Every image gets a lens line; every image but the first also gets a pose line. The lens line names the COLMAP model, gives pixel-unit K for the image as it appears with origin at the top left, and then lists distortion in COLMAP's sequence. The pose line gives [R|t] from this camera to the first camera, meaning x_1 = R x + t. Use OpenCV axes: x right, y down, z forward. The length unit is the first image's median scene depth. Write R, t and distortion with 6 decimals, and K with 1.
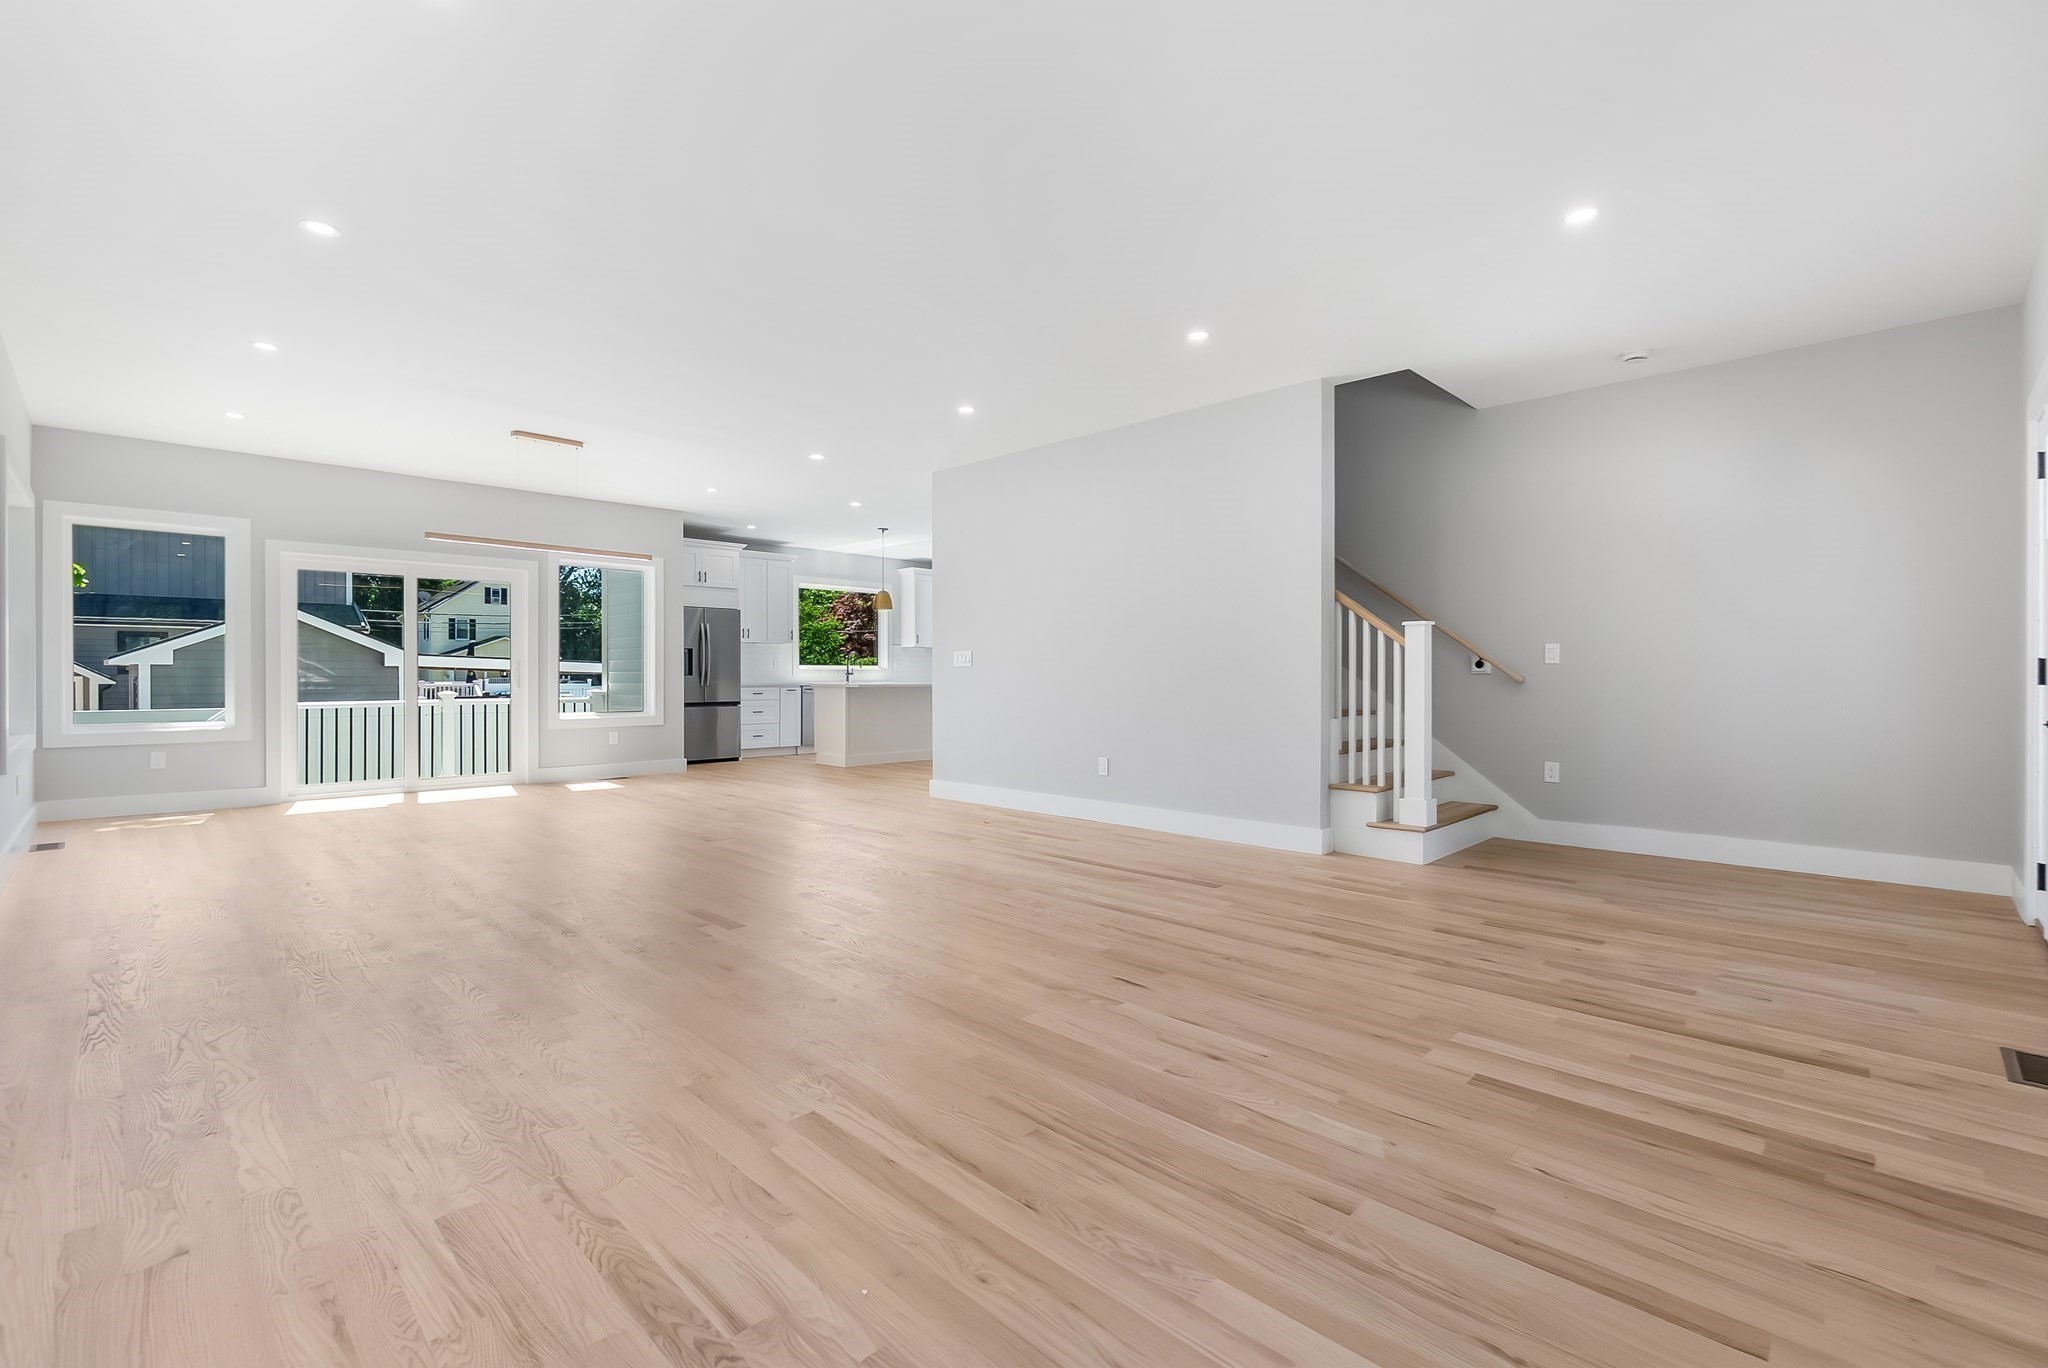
lens RADIAL K [[907.2, 0, 1016.9], [0, 907.2, 673.3], [0, 0, 1]] dist [-0.005472, -0.000276]
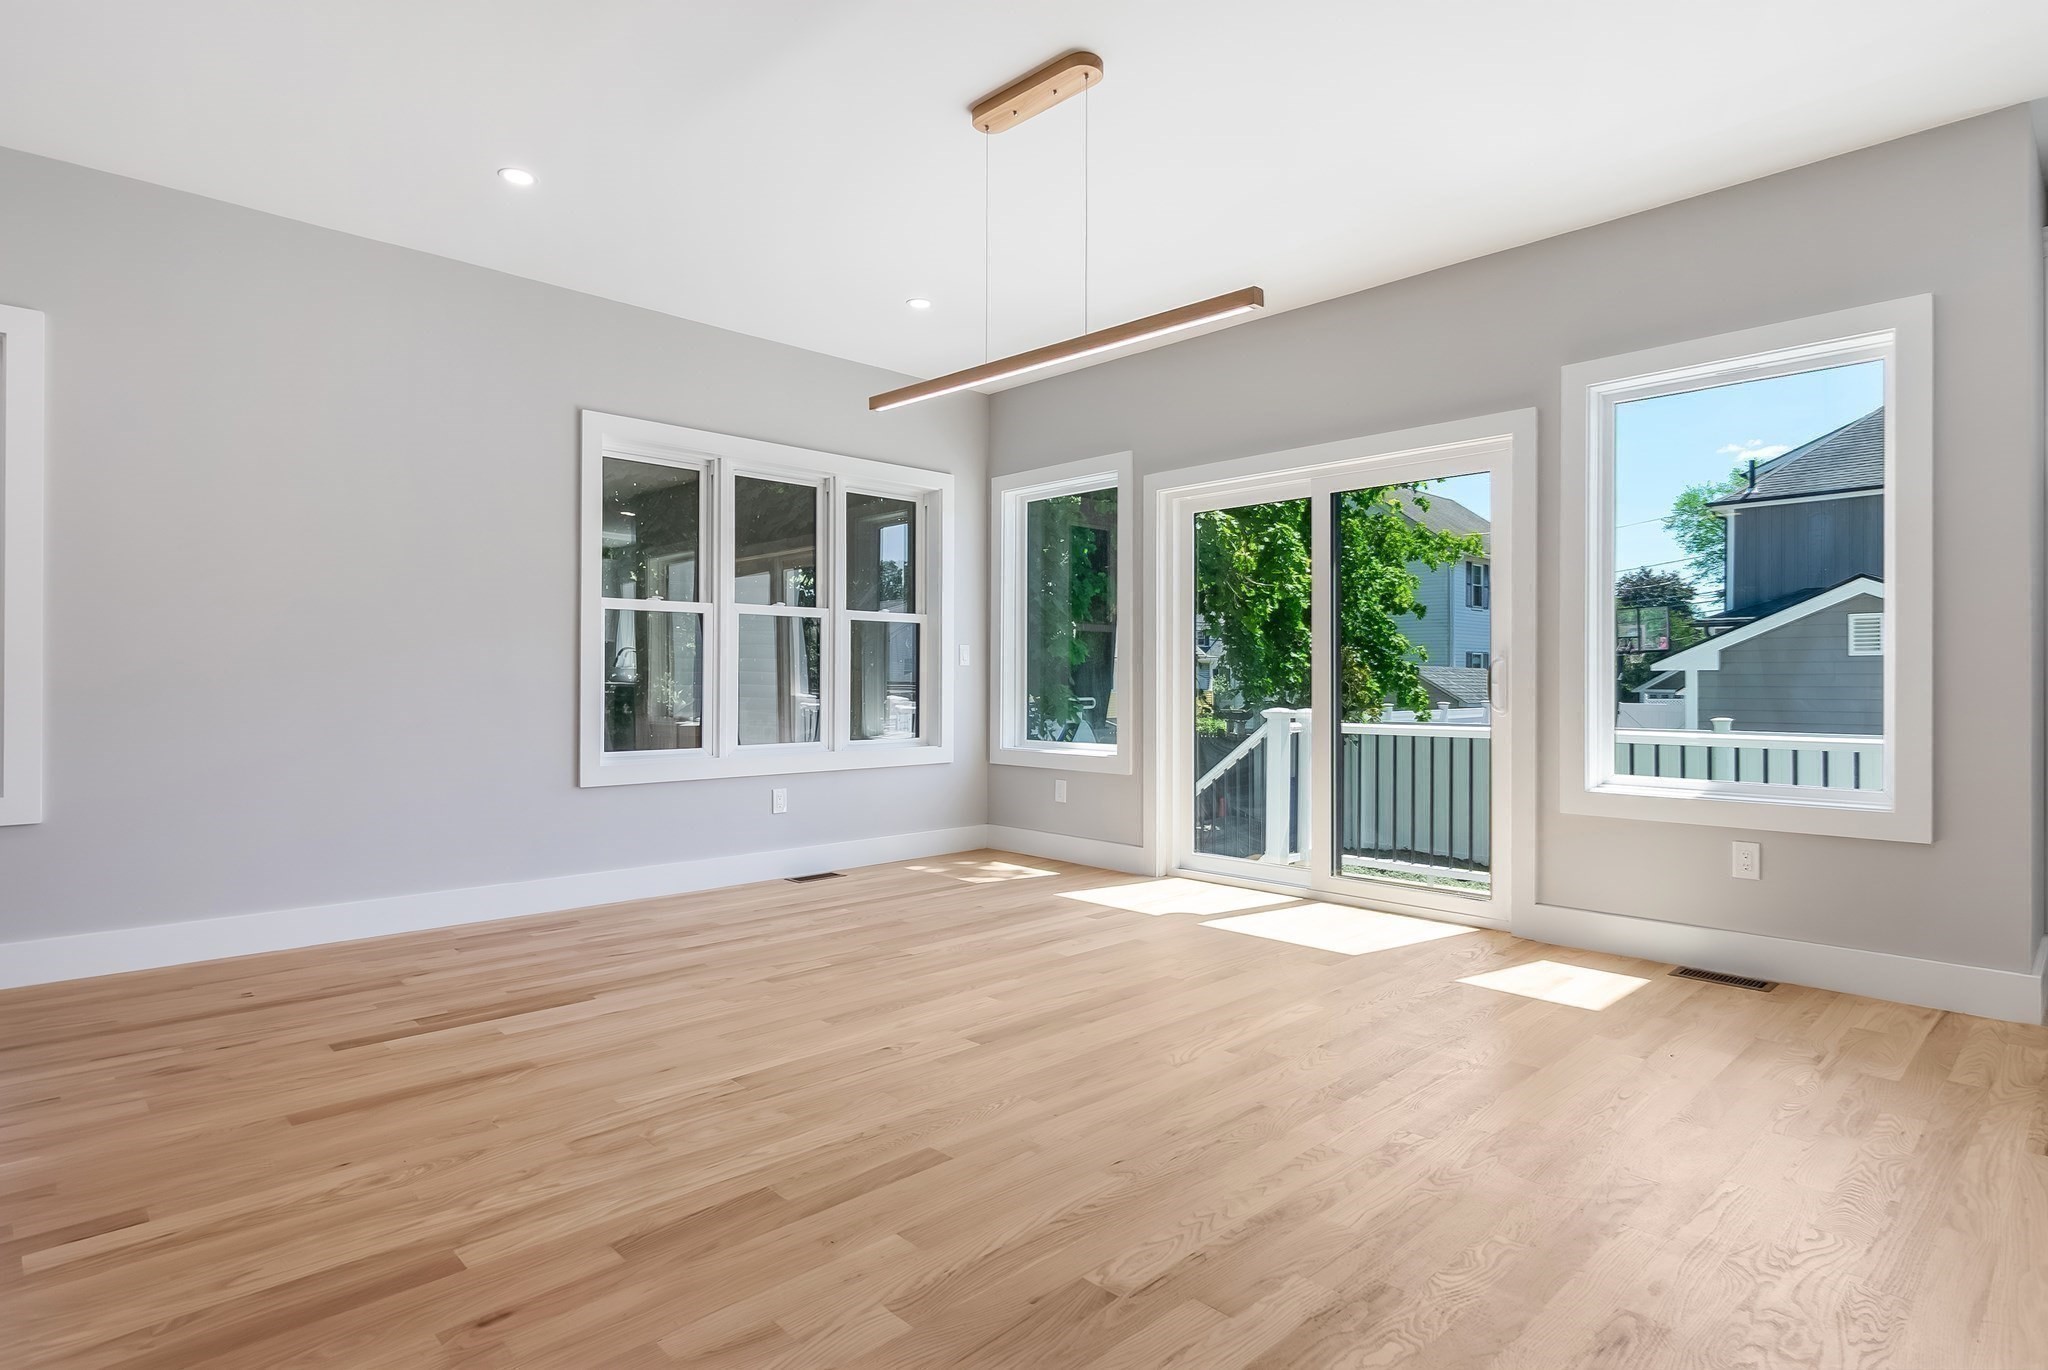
lens RADIAL K [[1079.7, 0, 1024.0], [0, 1079.7, 685.0], [0, 0, 1]] dist [0.001782, 0.000270]
pose [[-0.001884, 0.004706, -0.999987, -0.029648], [-0.001105, 0.999988, 0.004708, 0.002354], [0.999998, 0.001114, -0.001879, 0.752902]]
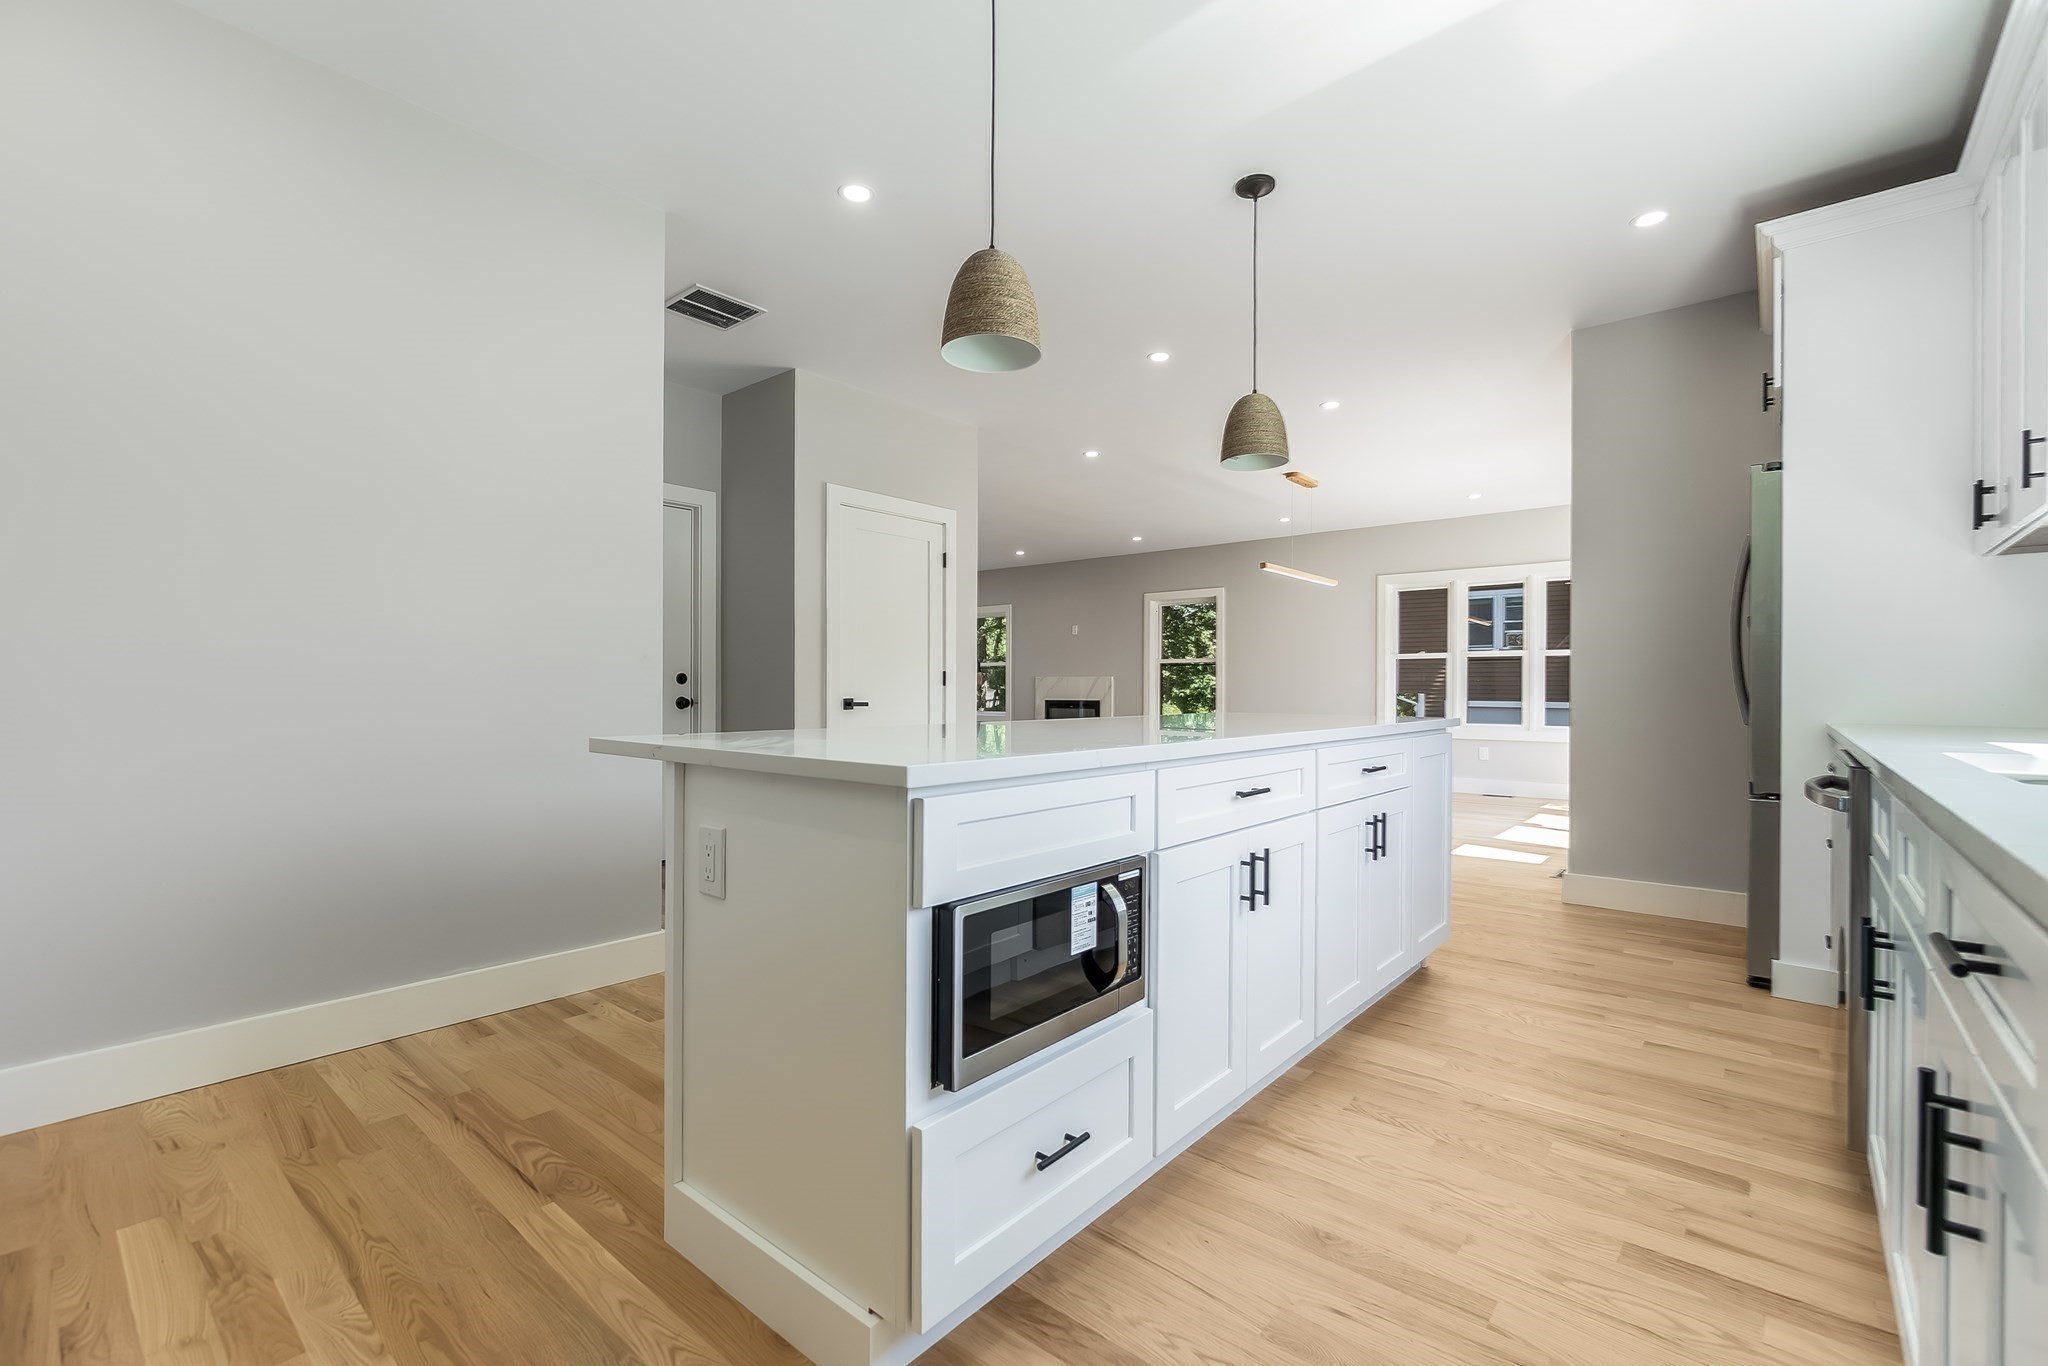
lens RADIAL K [[888.1, 0, 1024.0], [0, 888.1, 683.0], [0, 0, 1]] dist [-0.000830, -0.000053]
pose [[-0.996662, -0.001835, -0.081622, -0.063379], [-0.001116, 0.999960, -0.008853, 0.002735], [0.081635, -0.008733, -0.996624, 1.573033]]
